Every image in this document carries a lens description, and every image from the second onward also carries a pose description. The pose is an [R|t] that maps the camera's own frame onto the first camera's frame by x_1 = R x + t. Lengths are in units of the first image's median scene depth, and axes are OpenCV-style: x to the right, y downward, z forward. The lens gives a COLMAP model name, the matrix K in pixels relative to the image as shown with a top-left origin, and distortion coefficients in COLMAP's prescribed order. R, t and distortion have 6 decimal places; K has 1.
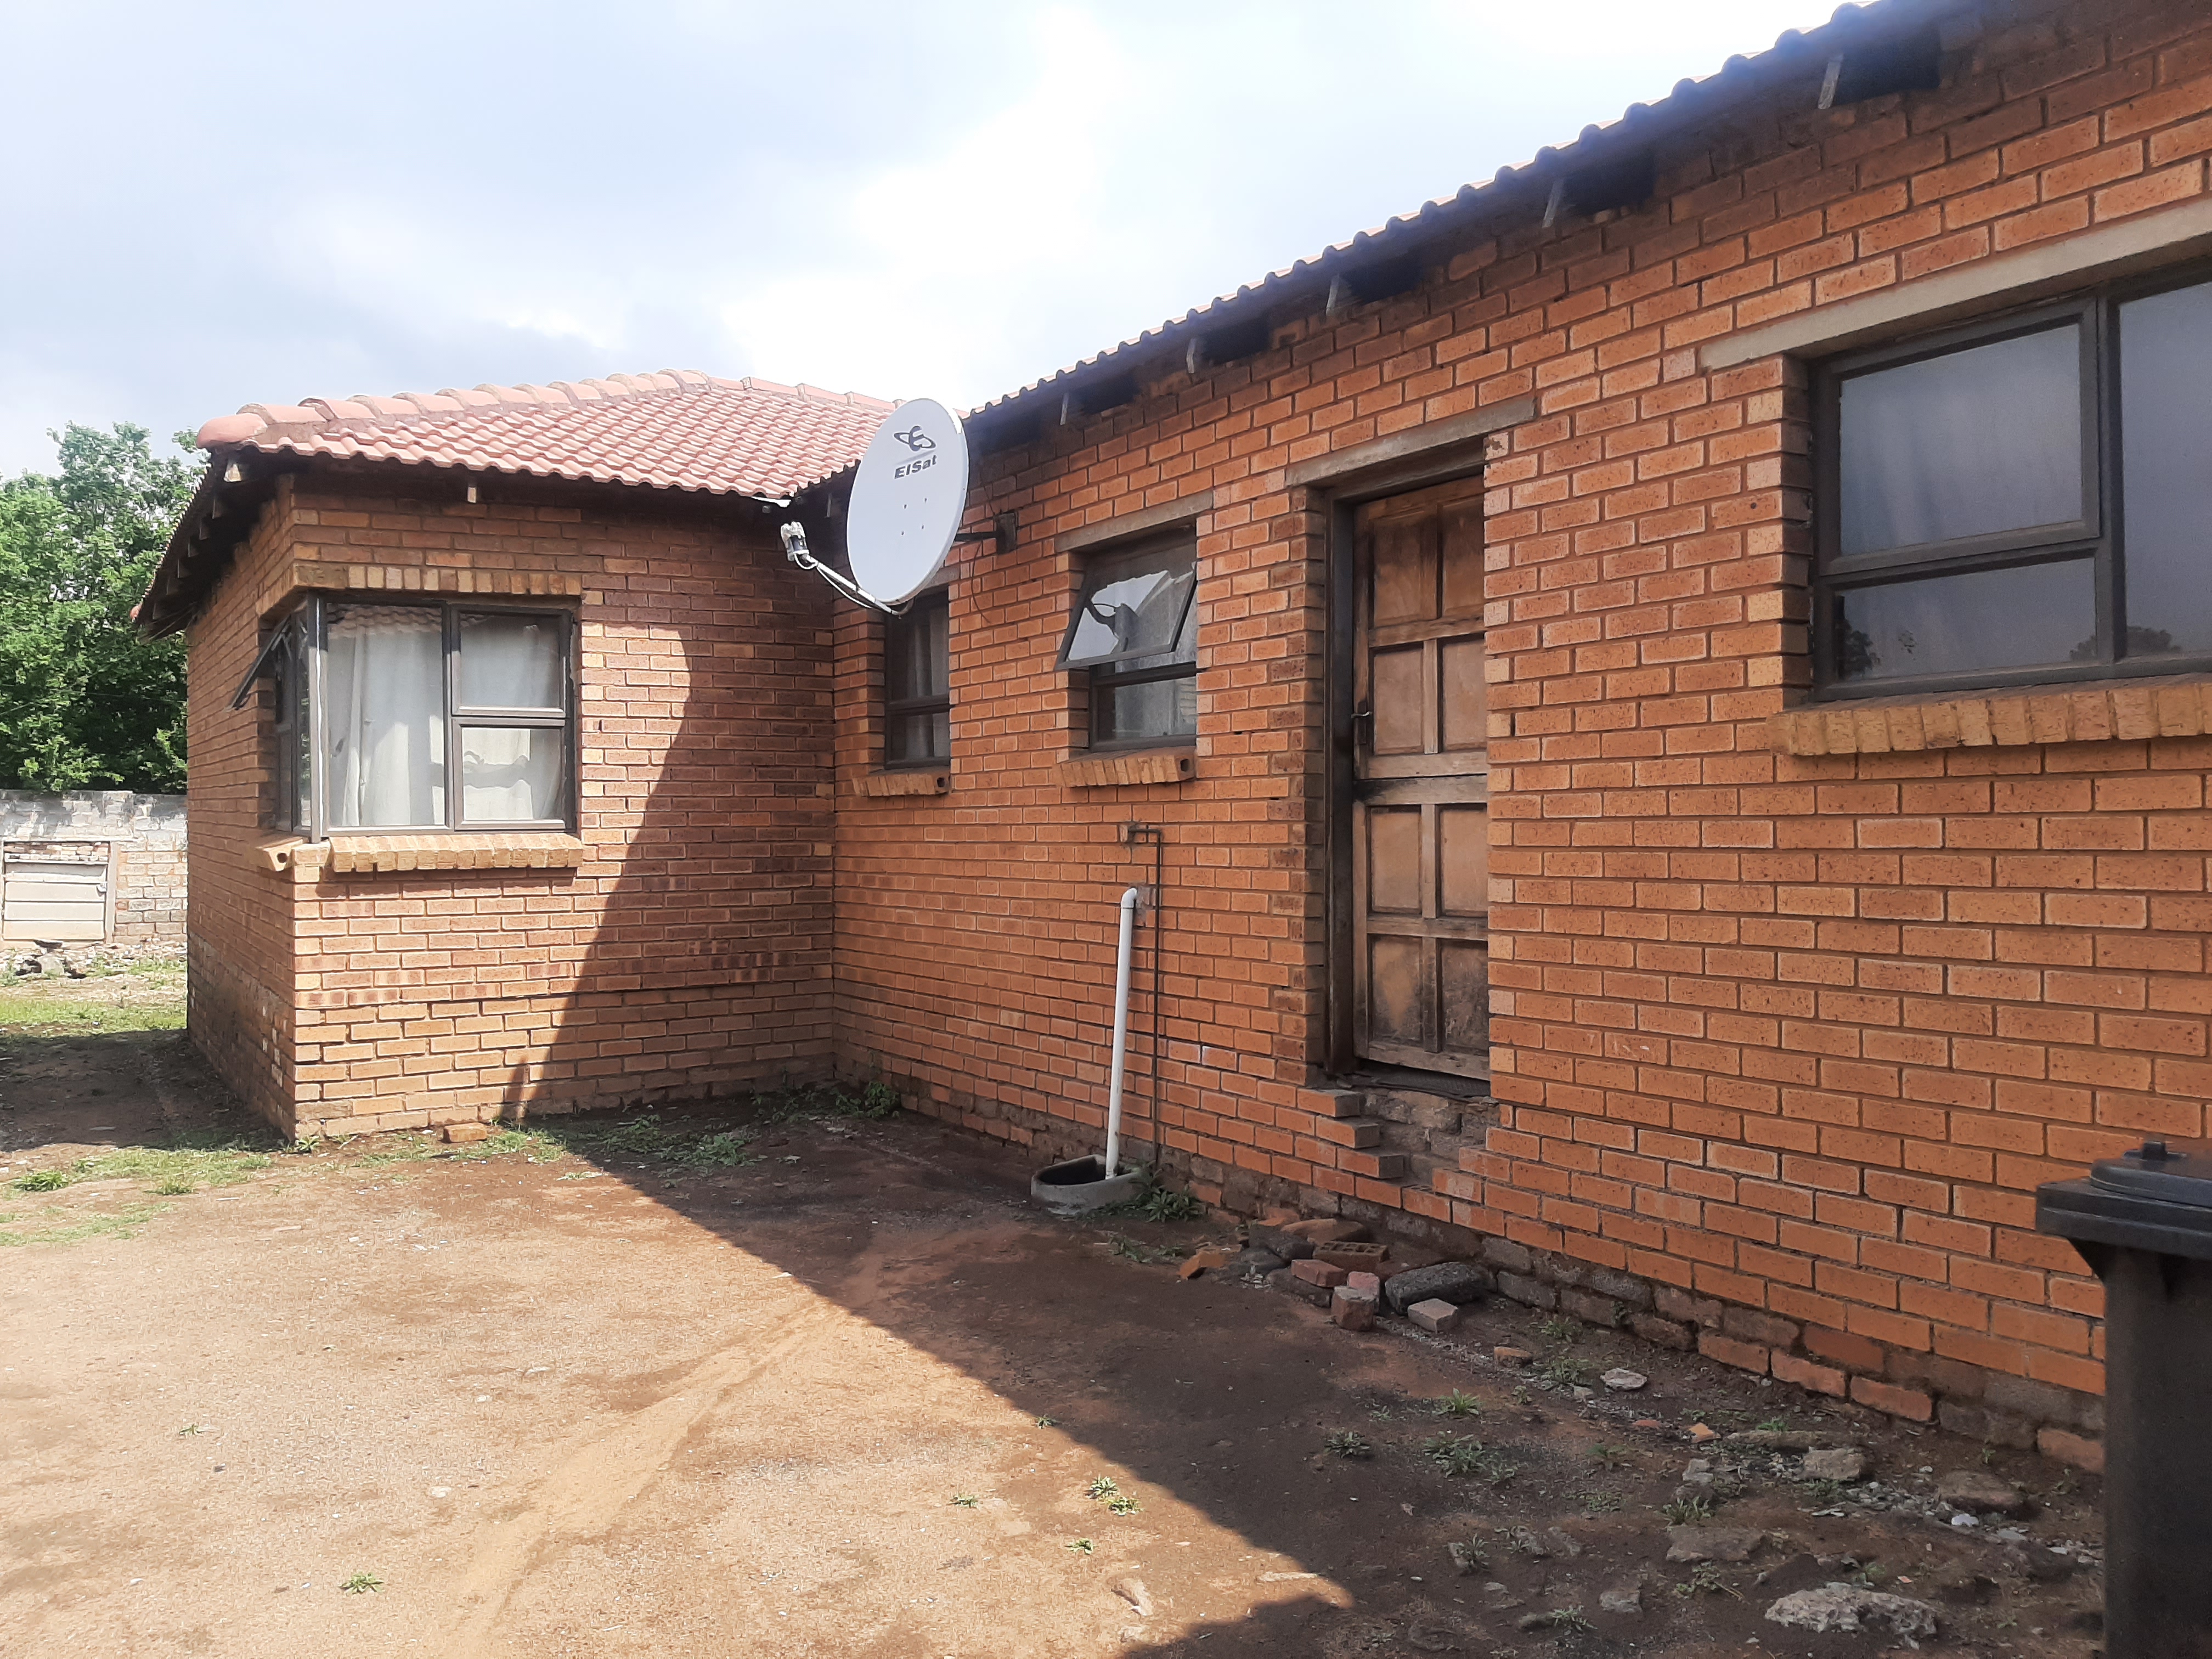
lens RADIAL K [[1715.0, 0, 1105.2], [0, 1715.0, 806.1], [0, 0, 1]] dist [0.000509, -0.022939]
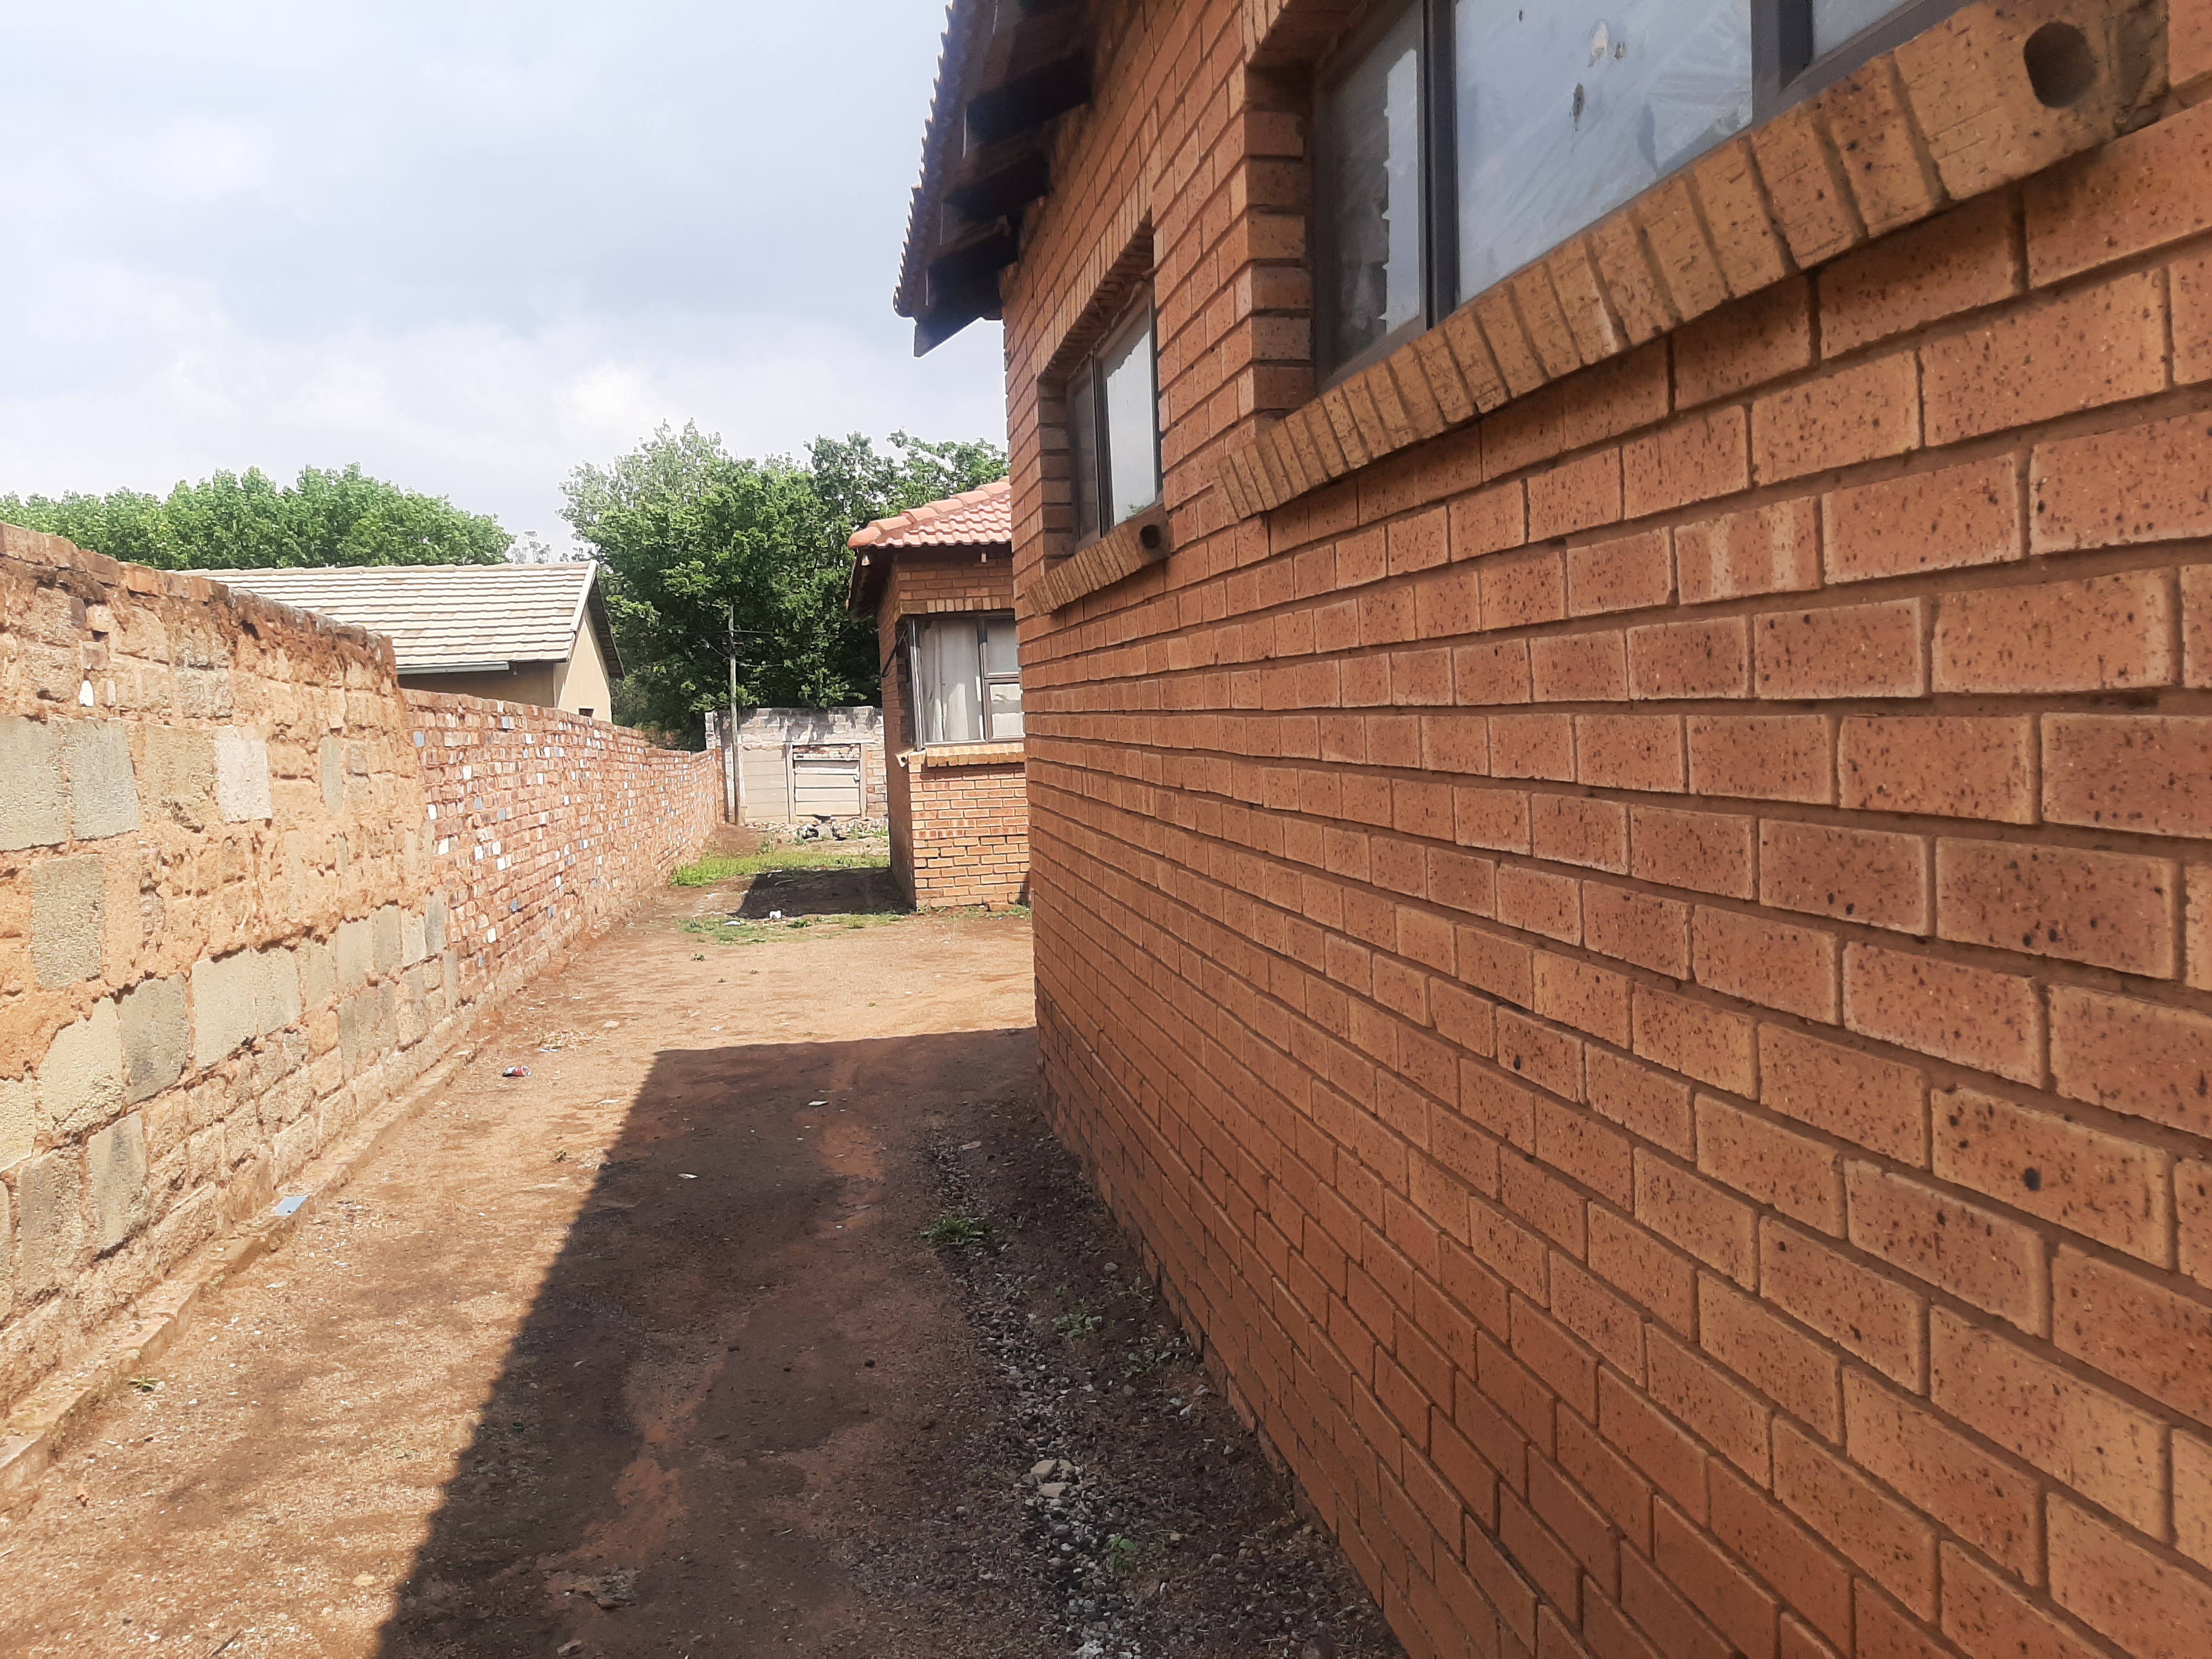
lens RADIAL K [[1715.0, 0, 1110.6], [0, 1715.0, 834.1], [0, 0, 1]] dist [0.000509, -0.022939]
pose [[0.921968, -0.005017, -0.387235, 0.407112], [0.038996, 0.996036, 0.079942, -0.026529], [0.385299, -0.088805, 0.918509, -0.575458]]
